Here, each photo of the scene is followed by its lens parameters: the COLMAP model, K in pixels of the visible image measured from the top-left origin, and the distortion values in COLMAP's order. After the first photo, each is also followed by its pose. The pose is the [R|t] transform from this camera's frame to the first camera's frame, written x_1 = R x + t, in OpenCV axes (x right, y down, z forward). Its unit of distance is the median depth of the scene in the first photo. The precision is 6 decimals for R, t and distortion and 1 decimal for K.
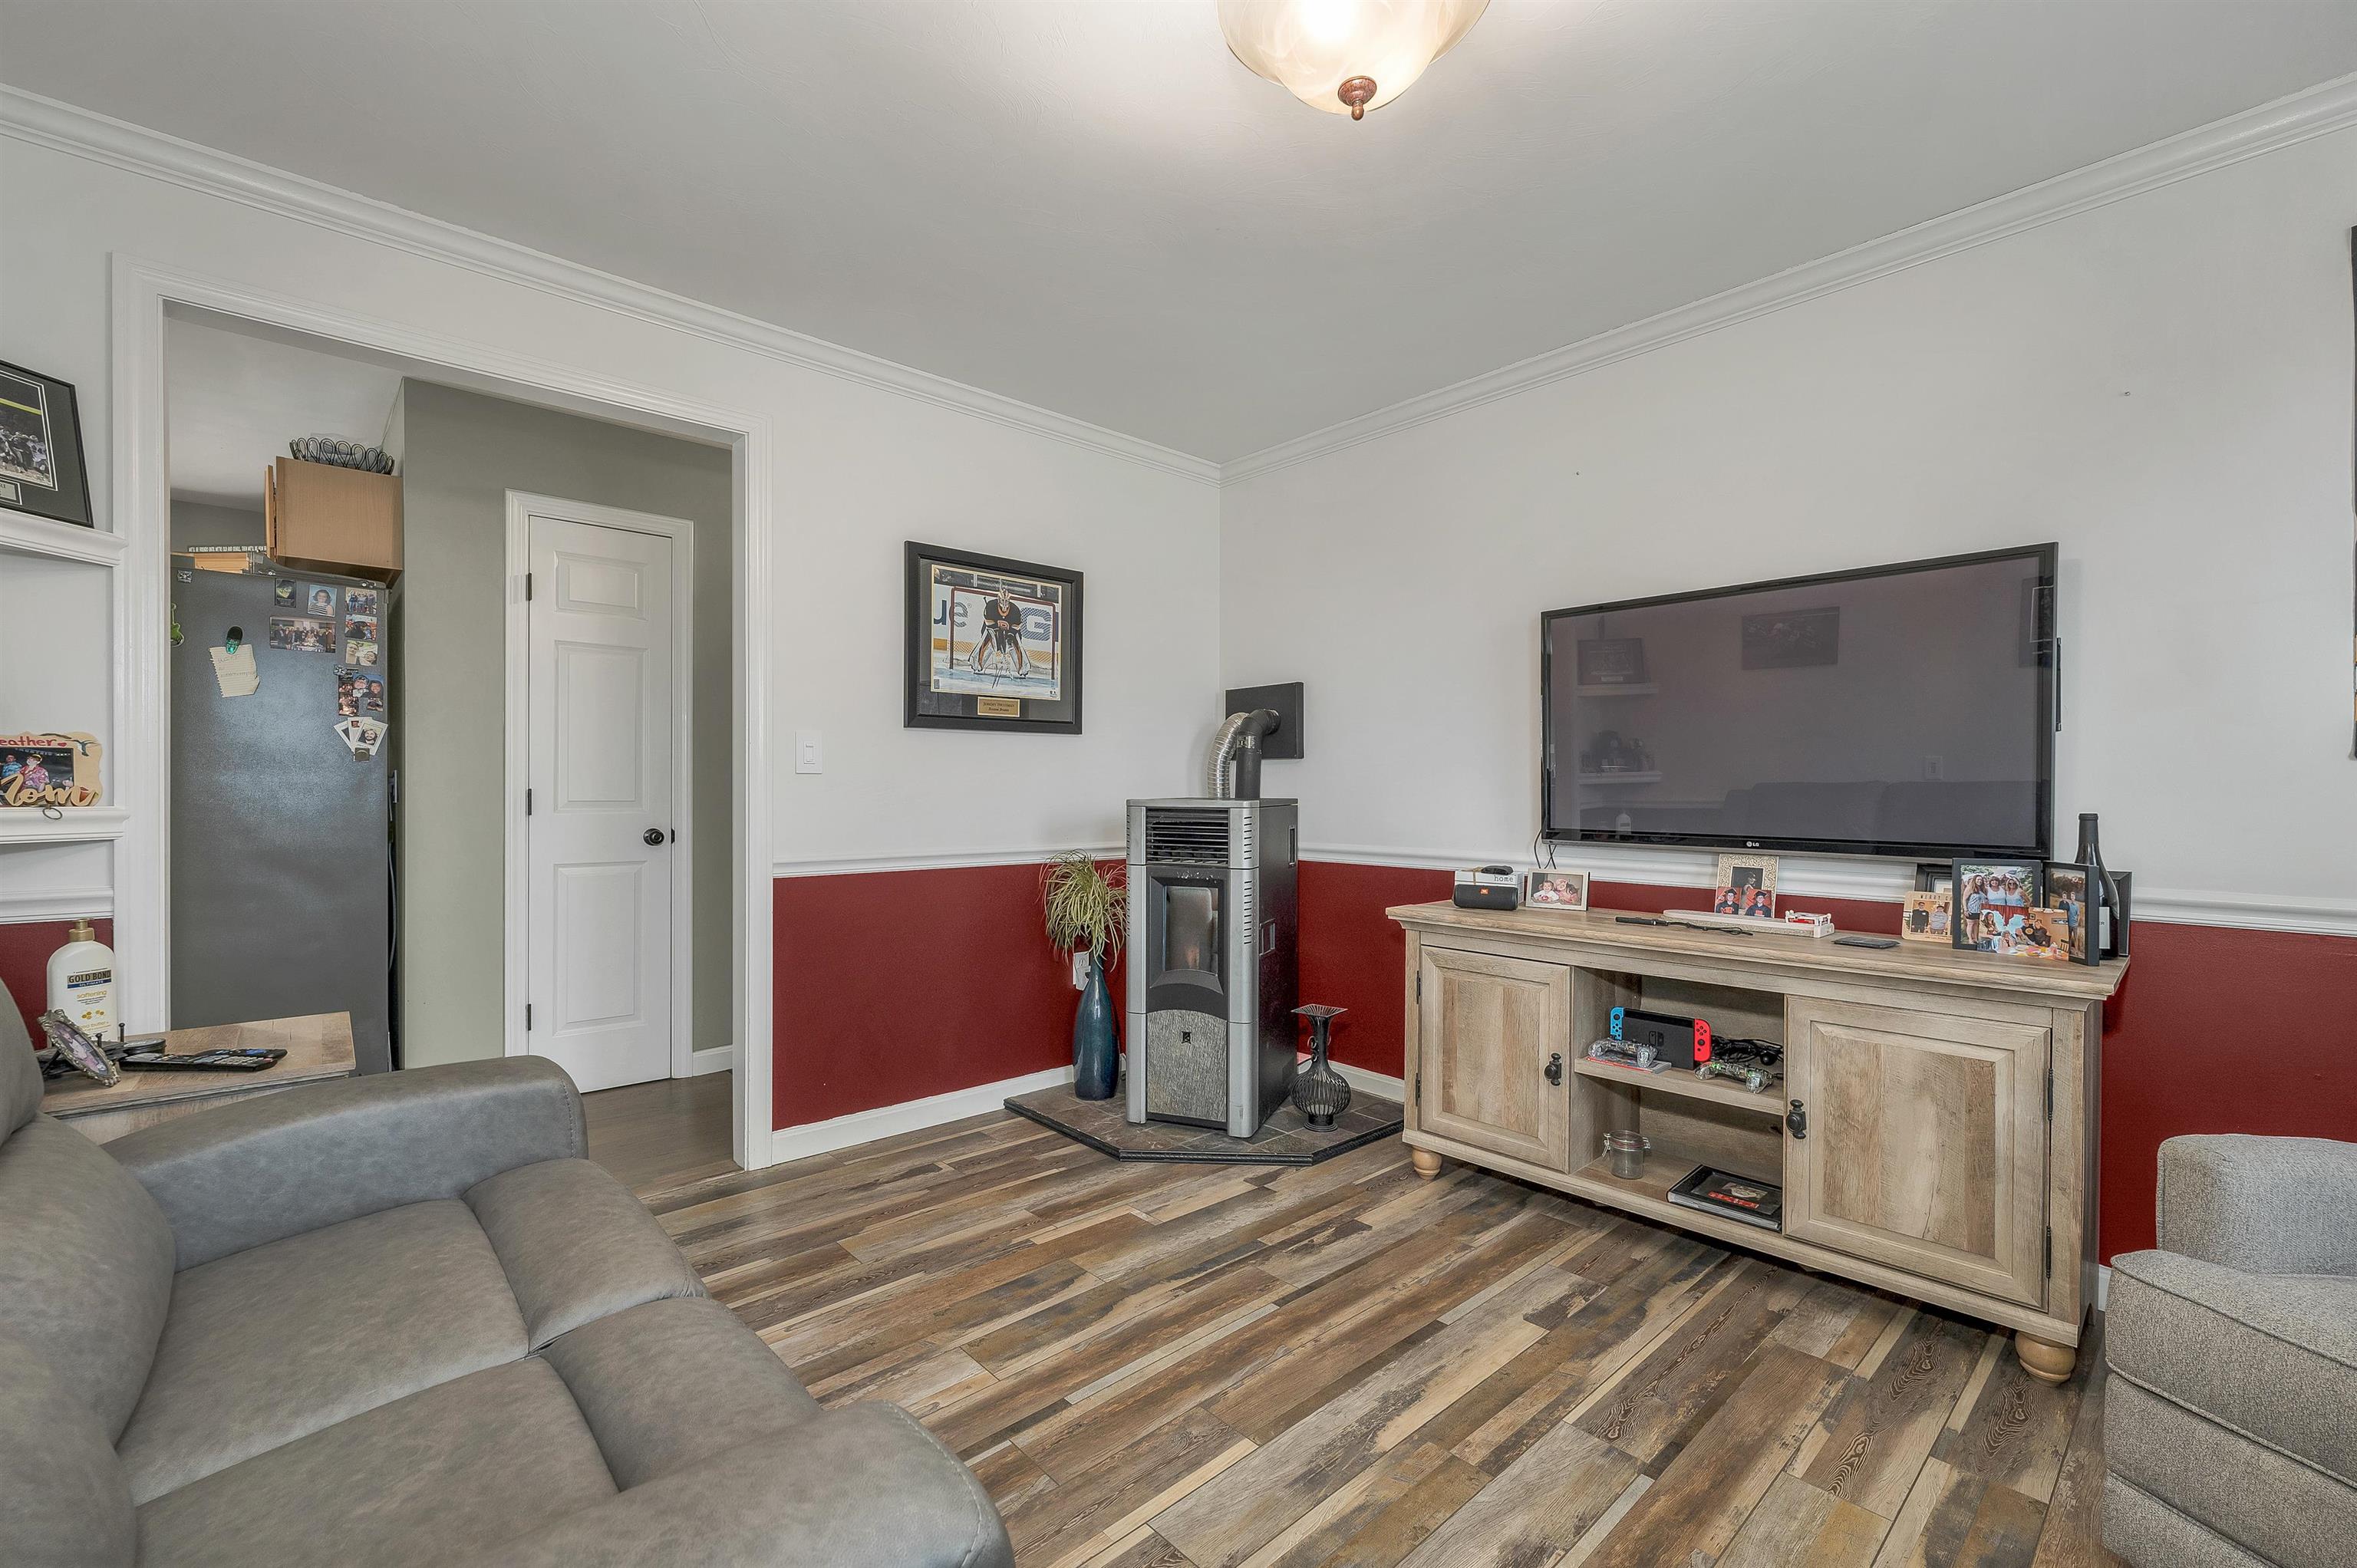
lens RADIAL K [[994.5, 0, 1178.5], [0, 994.5, 784.0], [0, 0, 1]] dist [-0.000125, 0.000128]
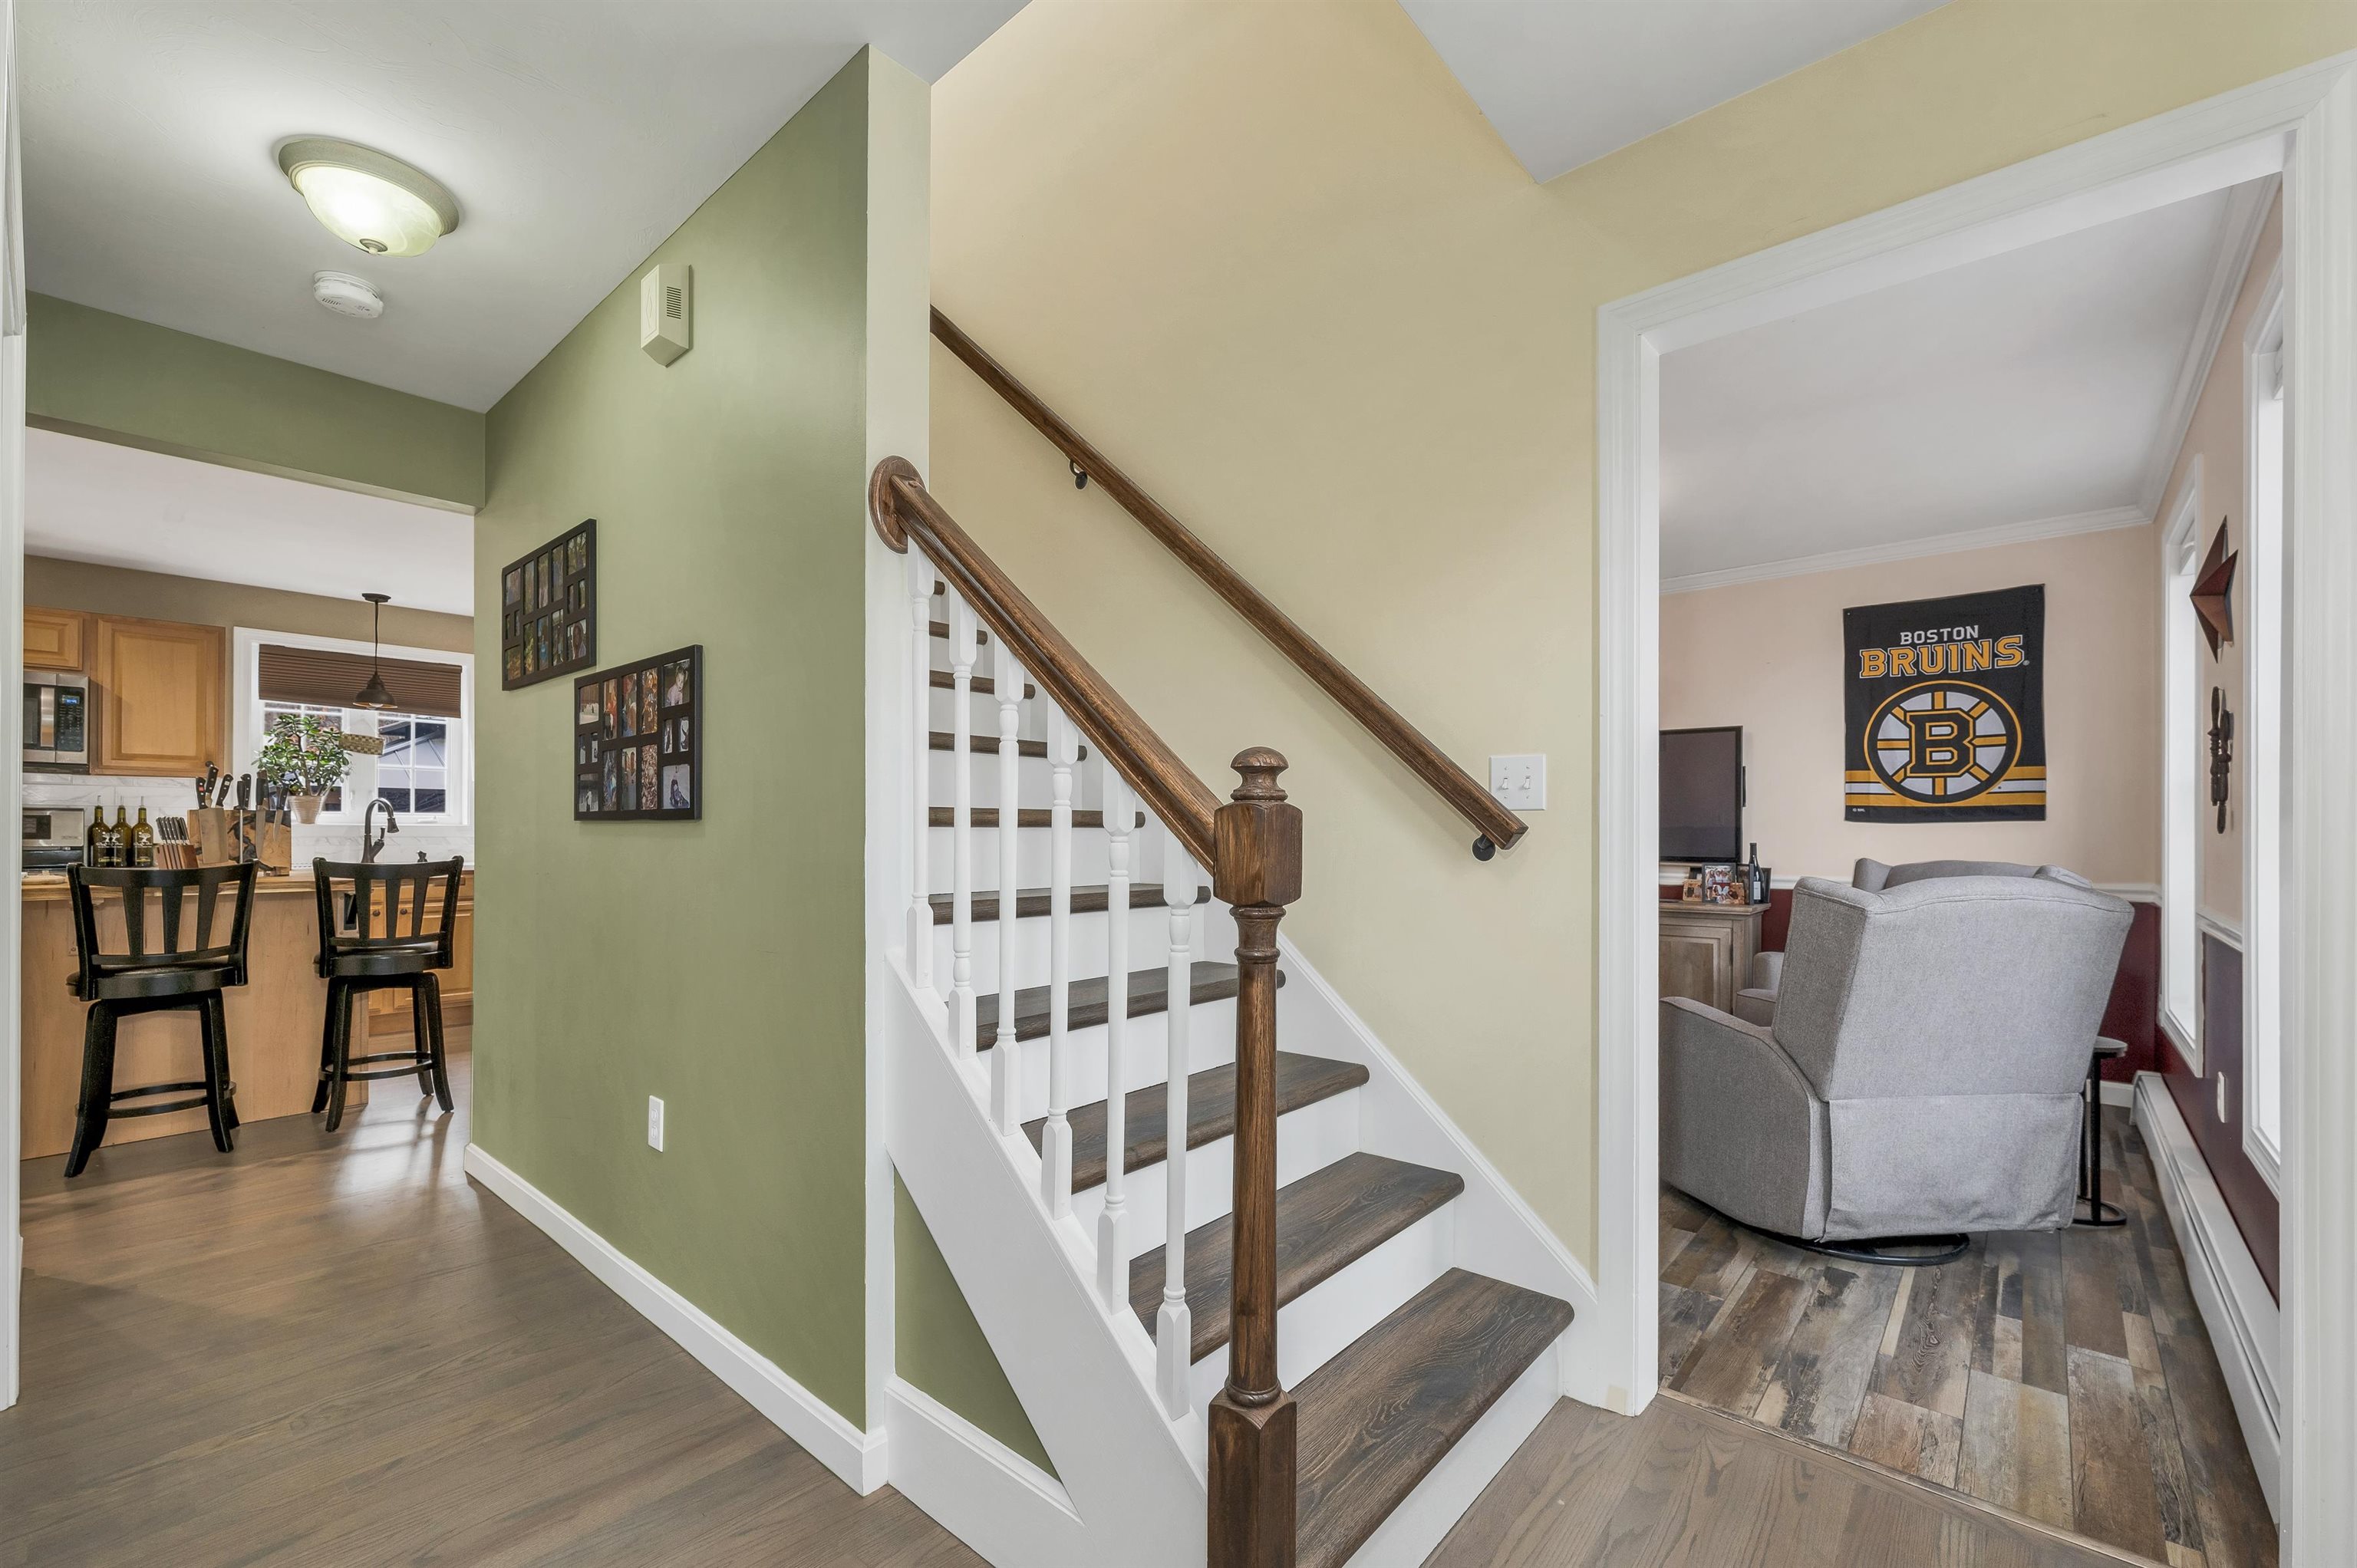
lens RADIAL K [[994.5, 0, 1185.9], [0, 994.5, 802.7], [0, 0, 1]] dist [0.001715, 0.000272]
pose [[0.991782, 0.004899, 0.127845, -0.699416], [-0.002200, 0.999772, -0.021241, -0.011359], [-0.127920, 0.020785, 0.991567, -1.135058]]
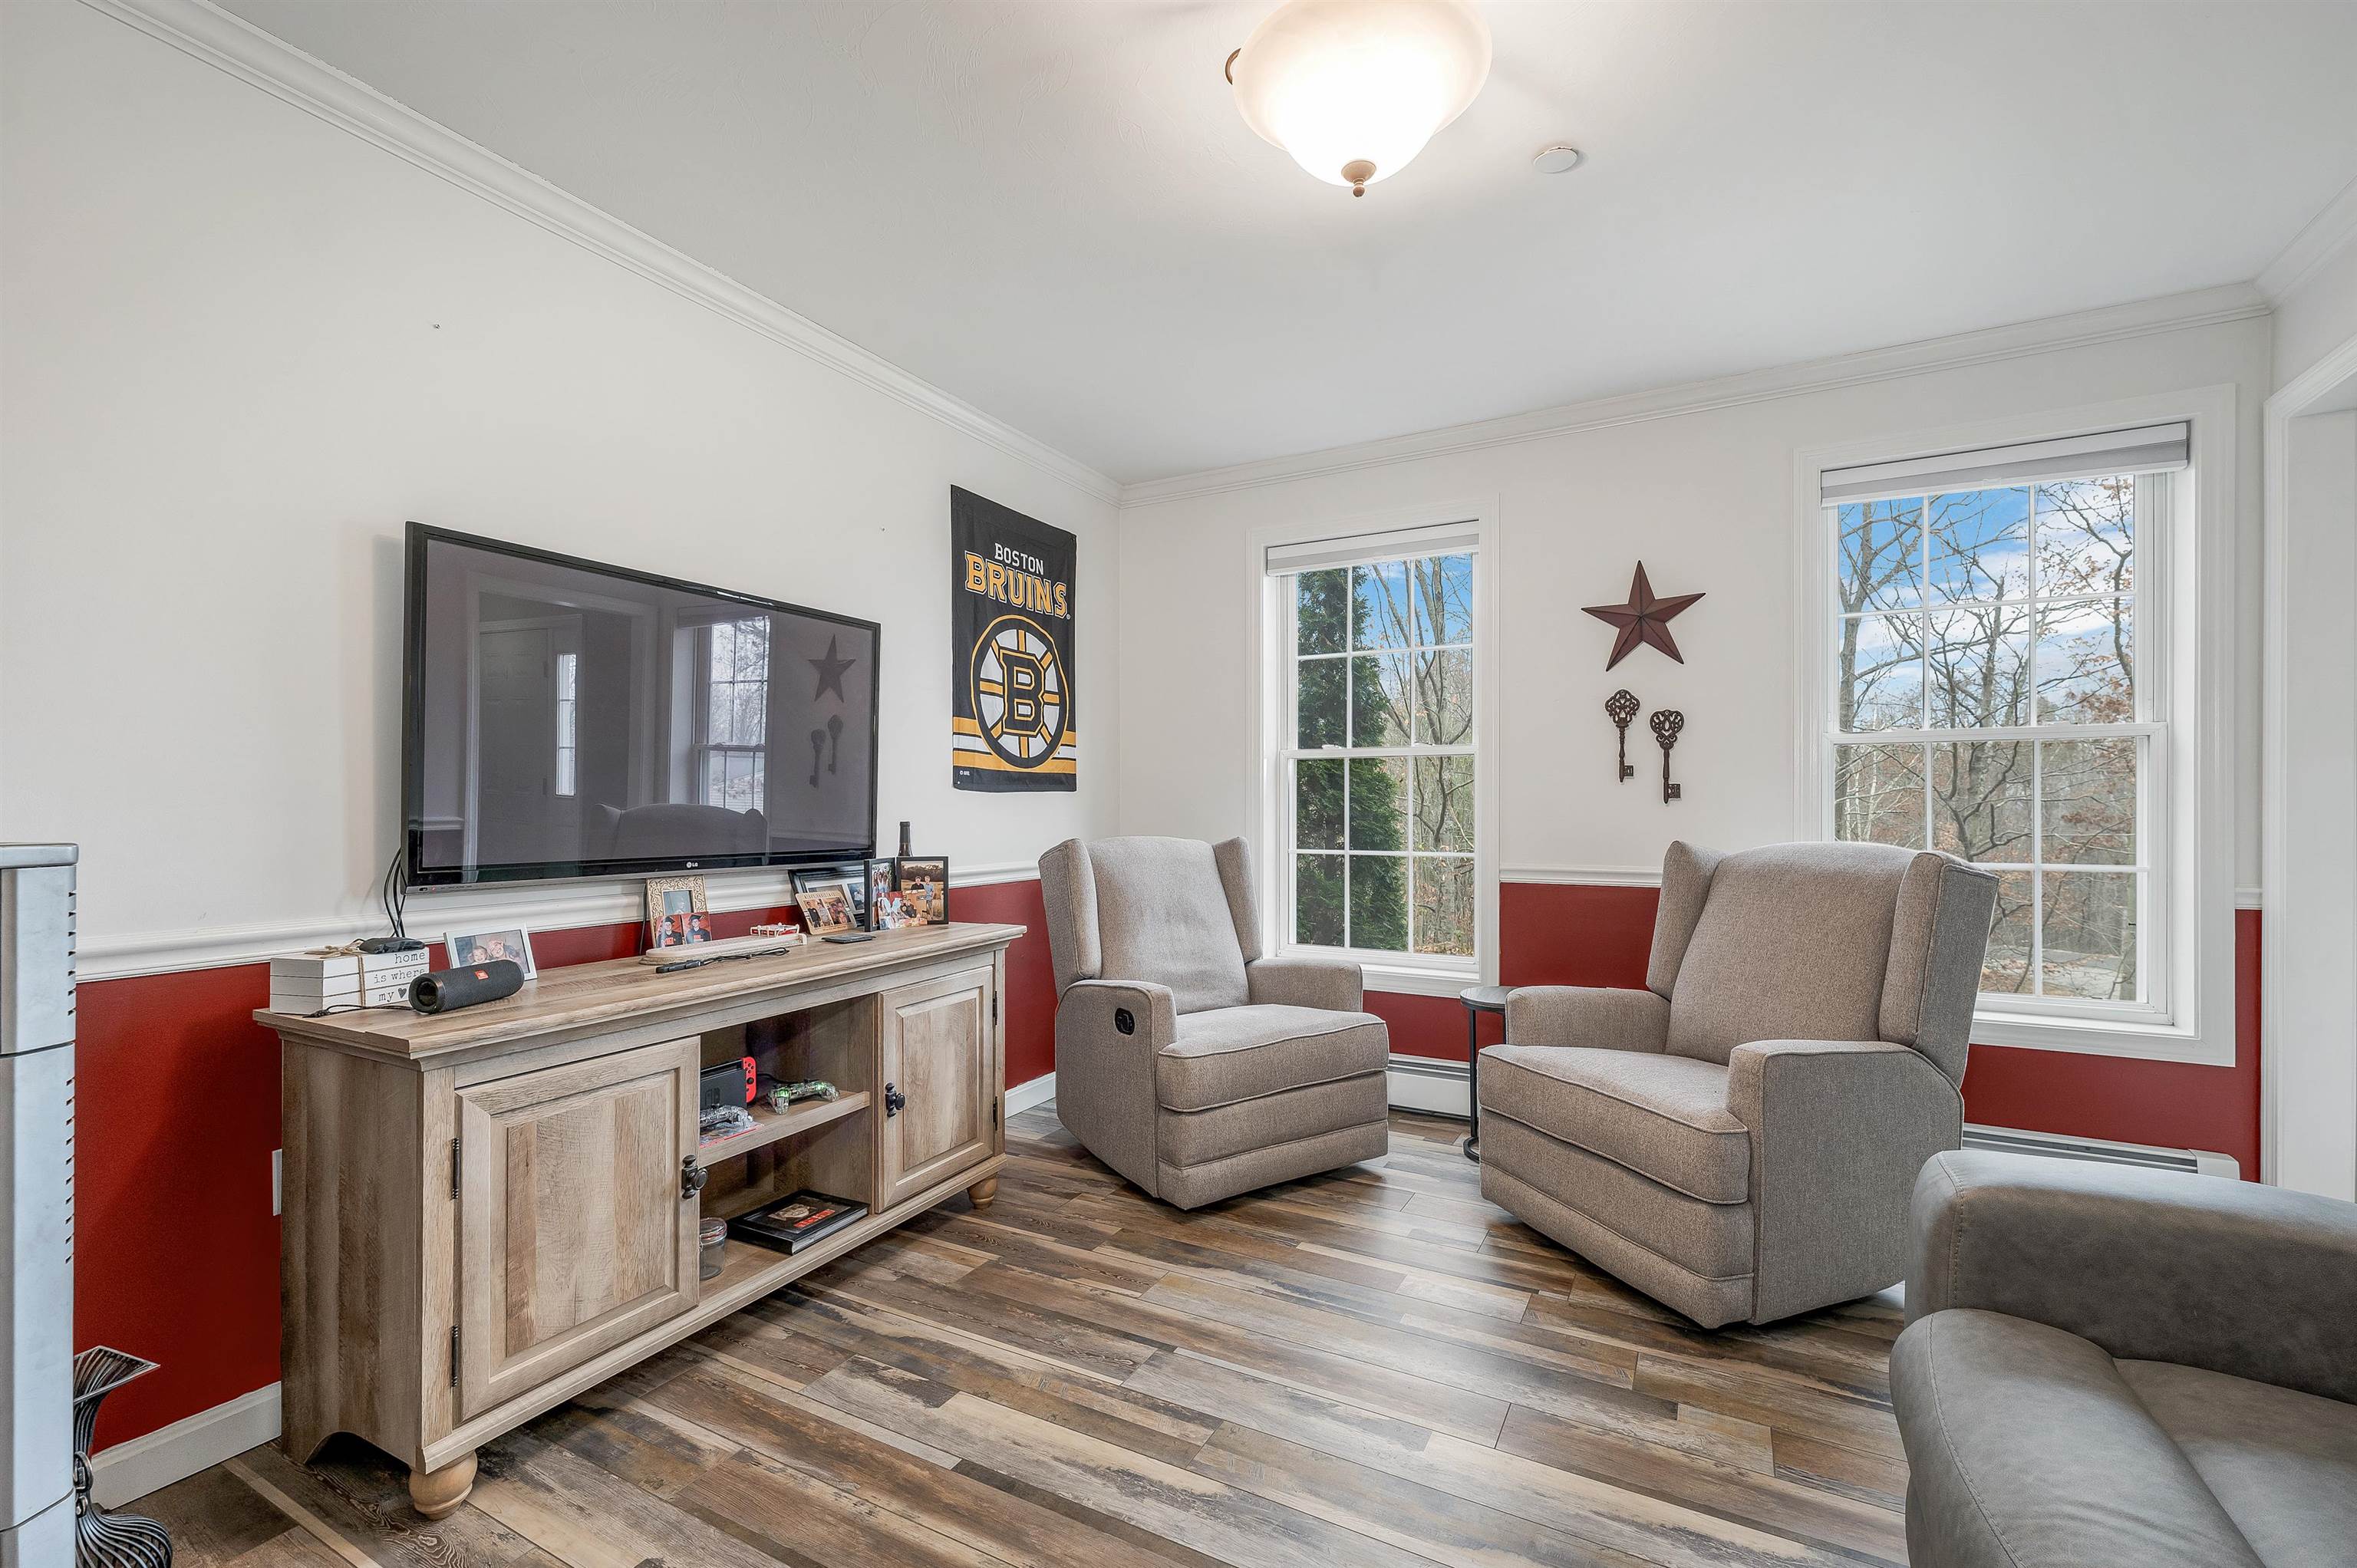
lens RADIAL K [[994.5, 0, 1185.9], [0, 994.5, 802.7], [0, 0, 1]] dist [0.001715, 0.000272]
pose [[-0.338605, 0.000487, 0.940929, -0.545307], [-0.004427, 0.999988, -0.002111, 0.003433], [-0.940918, -0.004881, -0.338598, 1.071058]]
